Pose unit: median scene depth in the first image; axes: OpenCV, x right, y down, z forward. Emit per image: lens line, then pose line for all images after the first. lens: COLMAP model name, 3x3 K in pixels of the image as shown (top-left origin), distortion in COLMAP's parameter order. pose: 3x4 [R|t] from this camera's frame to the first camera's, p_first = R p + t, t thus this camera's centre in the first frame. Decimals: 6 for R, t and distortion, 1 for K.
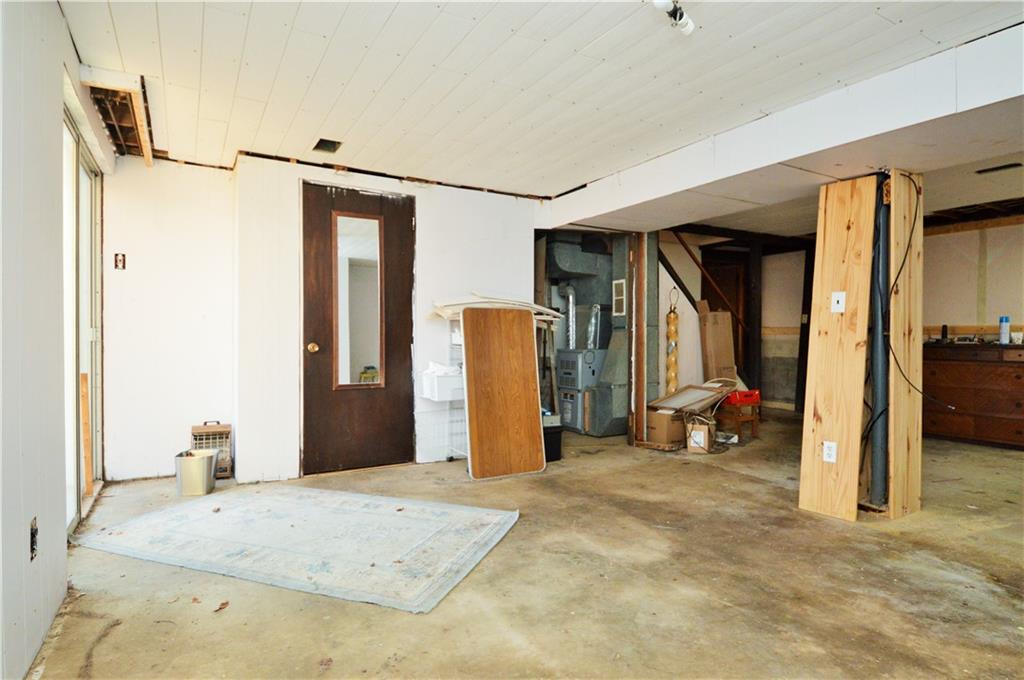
lens RADIAL K [[559.8, 0, 513.3], [0, 559.8, 337.3], [0, 0, 1]] dist [0.048540, -0.049480]
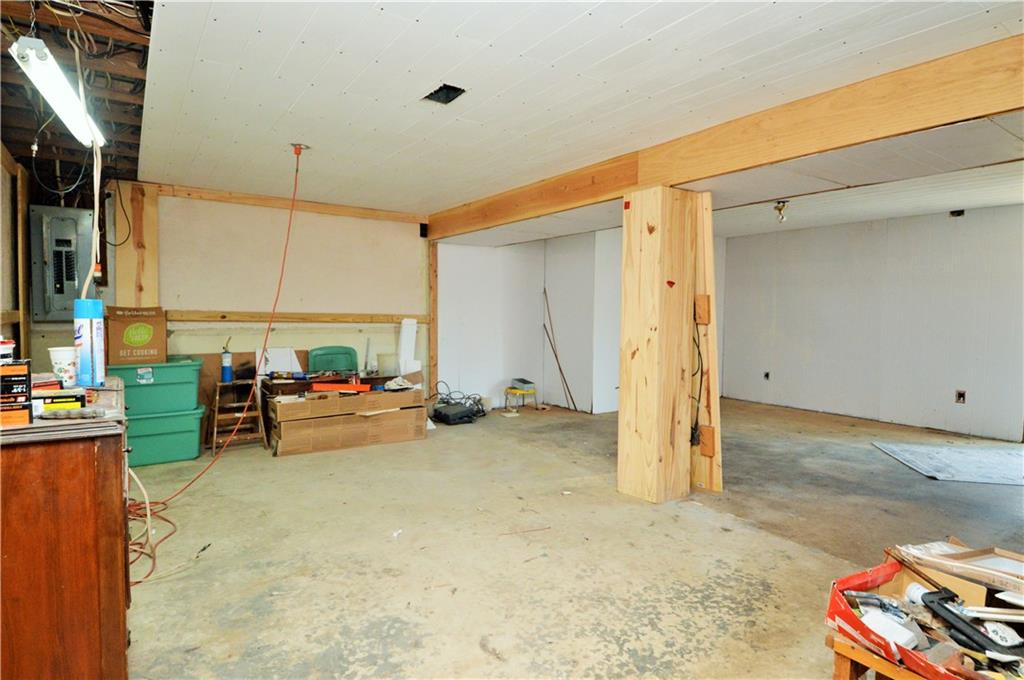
lens RADIAL K [[559.8, 0, 513.3], [0, 559.8, 337.3], [0, 0, 1]] dist [0.048540, -0.049480]
pose [[-0.997444, -0.010226, -0.070710, 1.025249], [-0.013694, 0.998717, 0.048744, -0.055702], [0.070121, 0.049588, -0.996305, 2.121537]]
